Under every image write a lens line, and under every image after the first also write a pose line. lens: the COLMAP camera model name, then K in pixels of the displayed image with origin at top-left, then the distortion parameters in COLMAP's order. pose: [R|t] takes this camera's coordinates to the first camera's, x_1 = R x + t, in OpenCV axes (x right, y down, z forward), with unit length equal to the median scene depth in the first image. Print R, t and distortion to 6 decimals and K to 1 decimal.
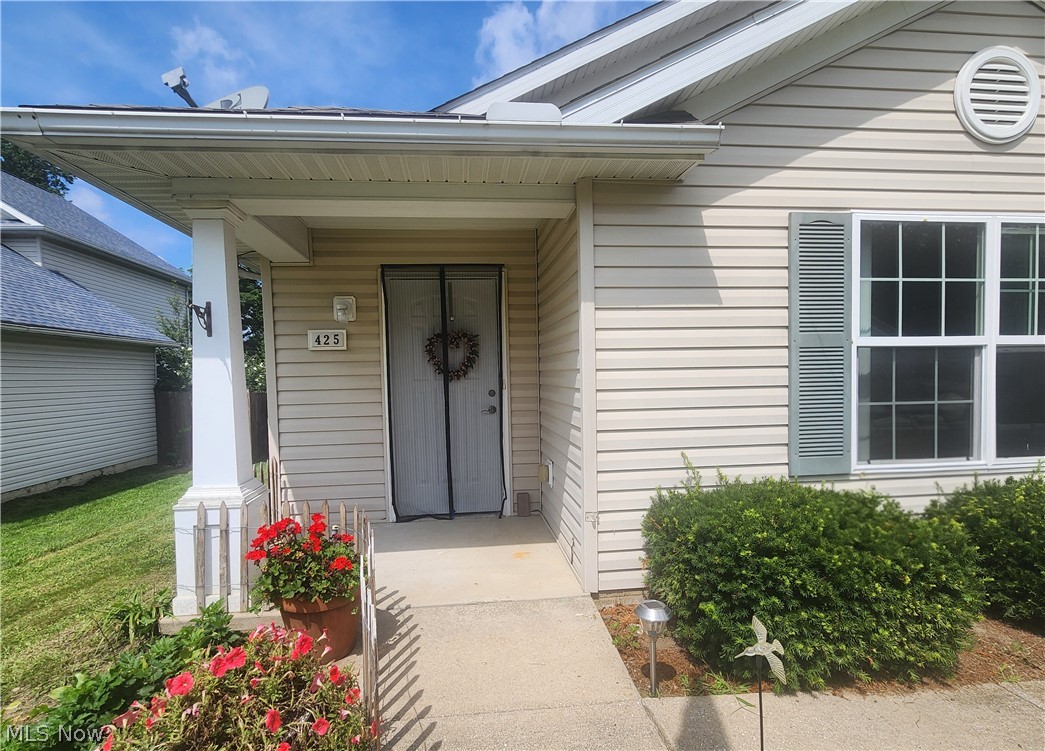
lens RADIAL K [[572.8, 0, 522.5], [0, 572.8, 375.5], [0, 0, 1]] dist [-0.007052, -0.002167]
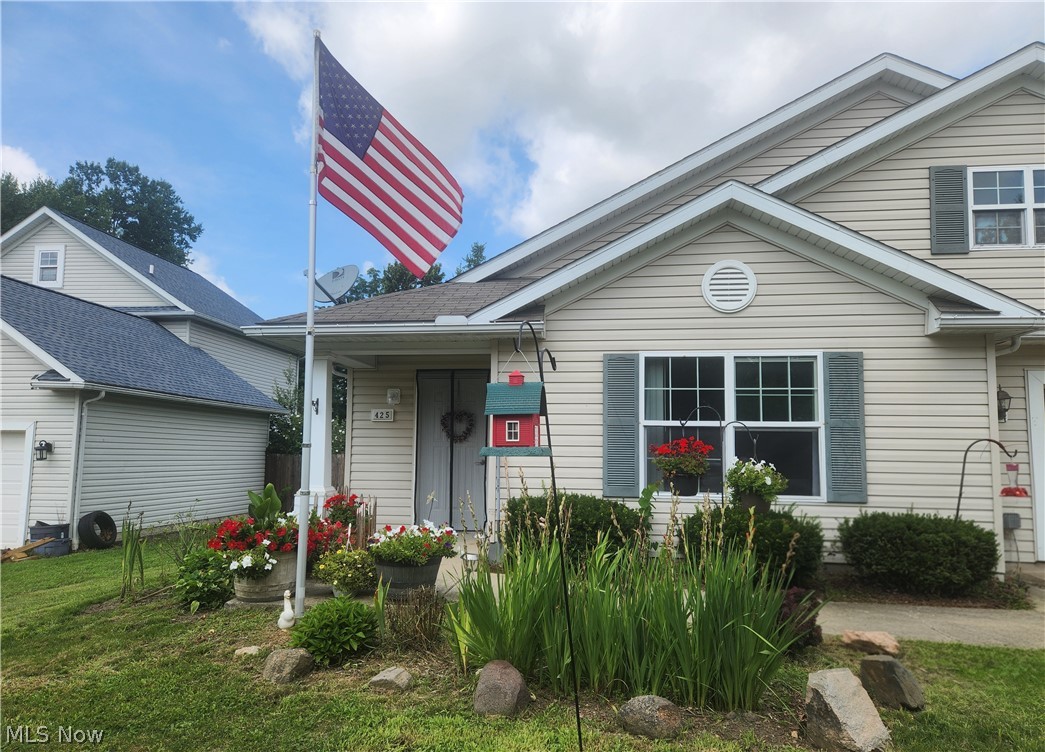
lens RADIAL K [[724.0, 0, 522.5], [0, 724.0, 376.0], [0, 0, 1]] dist [0.002113, -0.000014]
pose [[0.974572, 0.008481, -0.223914, 0.706071], [-0.034056, 0.993281, -0.110606, 0.058485], [0.221471, 0.115420, 0.968312, -1.285333]]
